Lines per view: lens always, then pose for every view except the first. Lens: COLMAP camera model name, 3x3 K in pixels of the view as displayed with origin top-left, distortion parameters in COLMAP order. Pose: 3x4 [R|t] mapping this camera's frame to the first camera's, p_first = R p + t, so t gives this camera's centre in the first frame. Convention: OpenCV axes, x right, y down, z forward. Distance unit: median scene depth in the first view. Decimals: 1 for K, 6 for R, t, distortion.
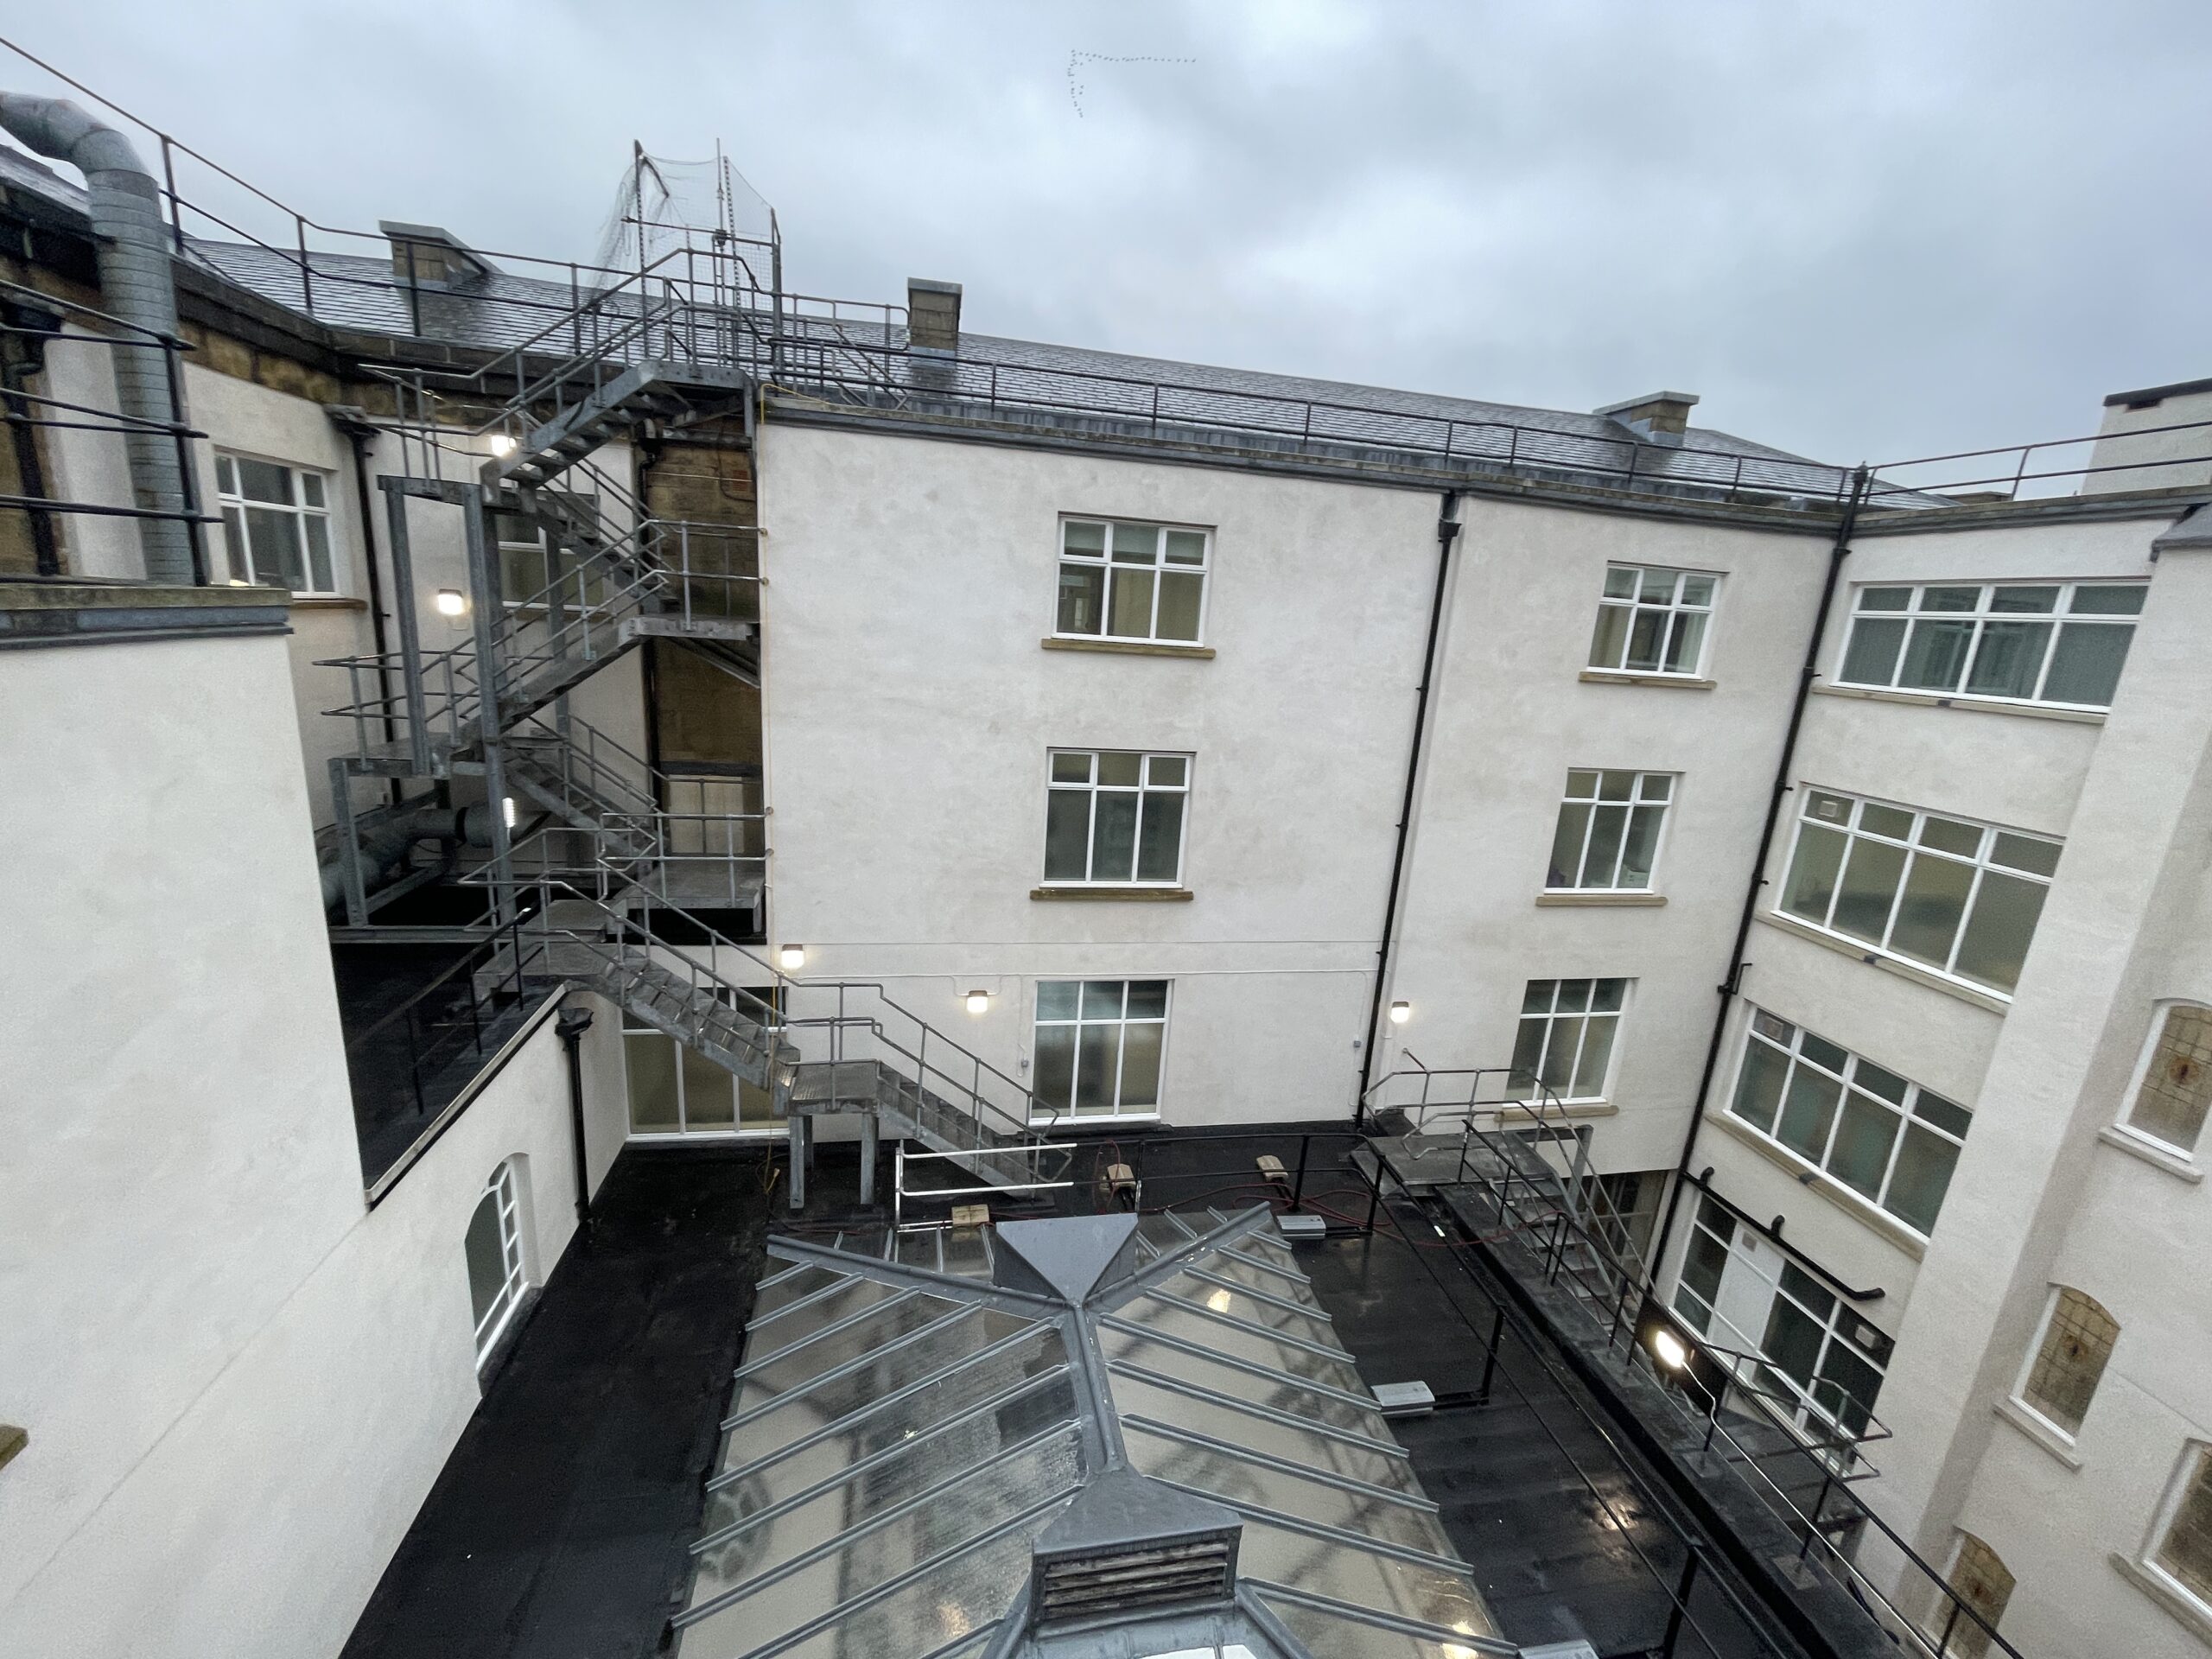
lens RADIAL K [[902.4, 0, 1120.6], [0, 902.4, 830.8], [0, 0, 1]] dist [0.003609, -0.000041]
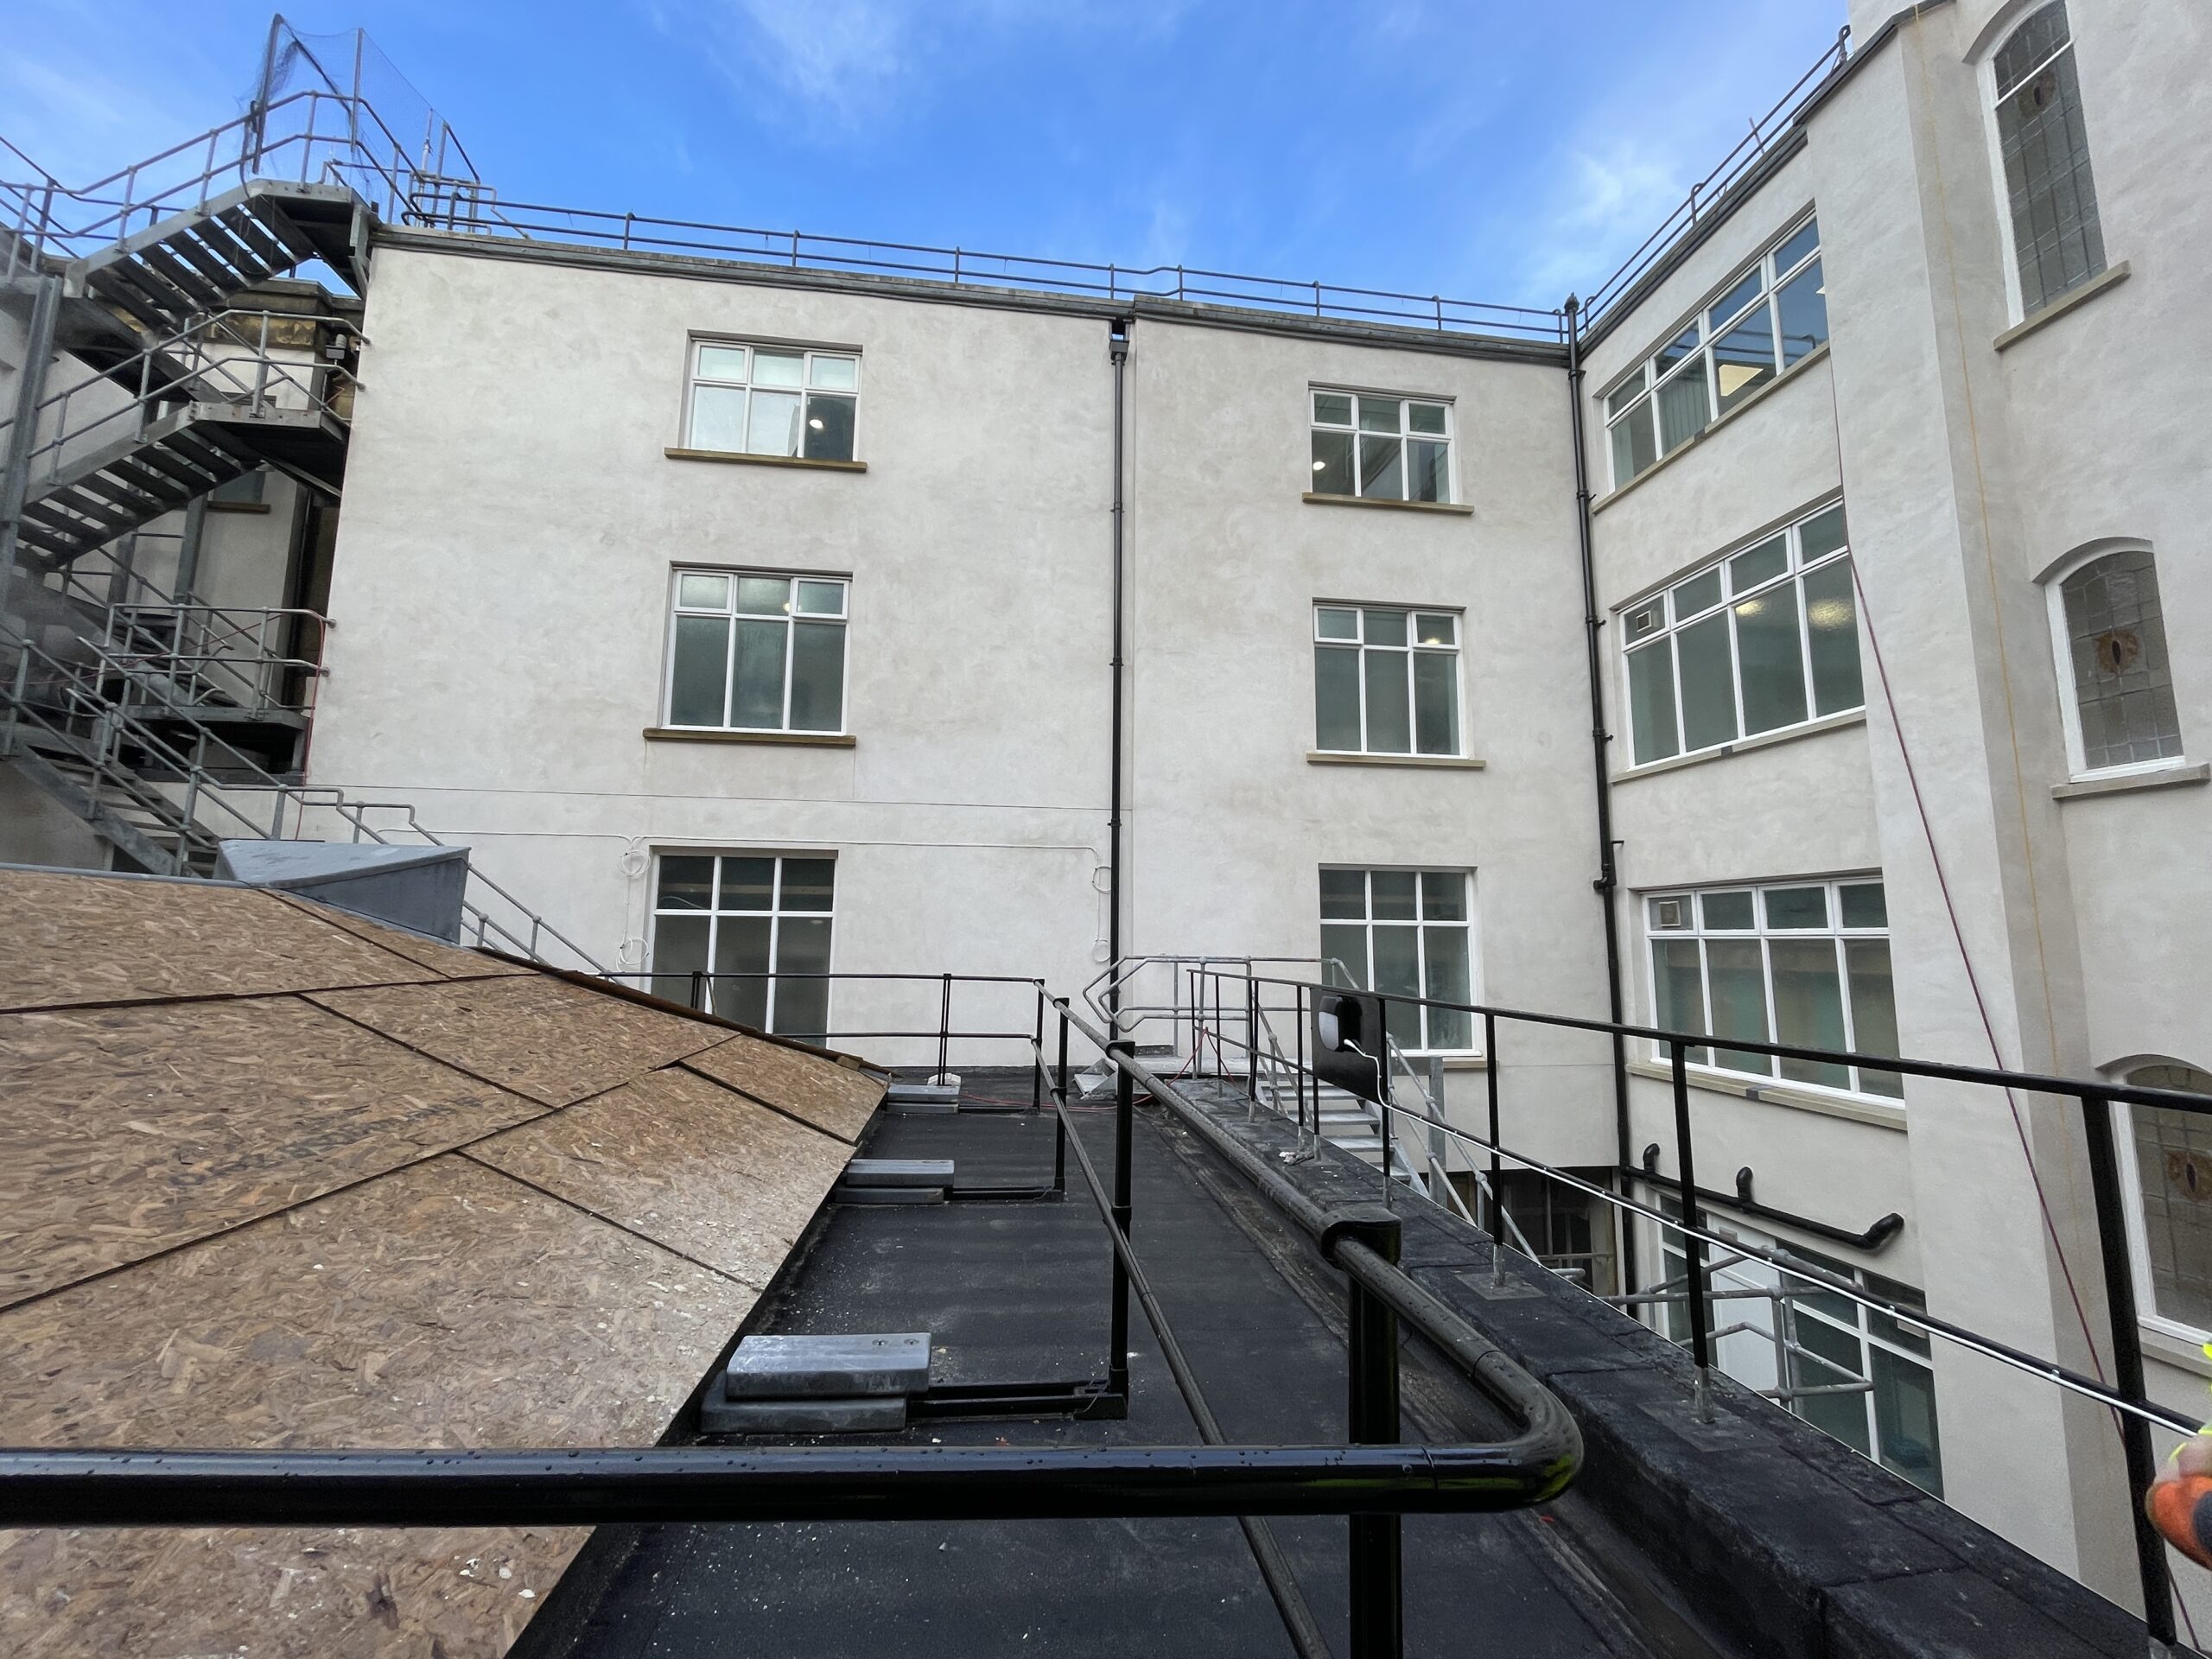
lens RADIAL K [[902.4, 0, 1116.0], [0, 902.4, 828.7], [0, 0, 1]] dist [0.003609, -0.000041]
pose [[0.996113, -0.068907, -0.054879, 0.360465], [0.043808, 0.927987, -0.370027, 0.466648], [0.076425, 0.366185, 0.927399, 0.288249]]
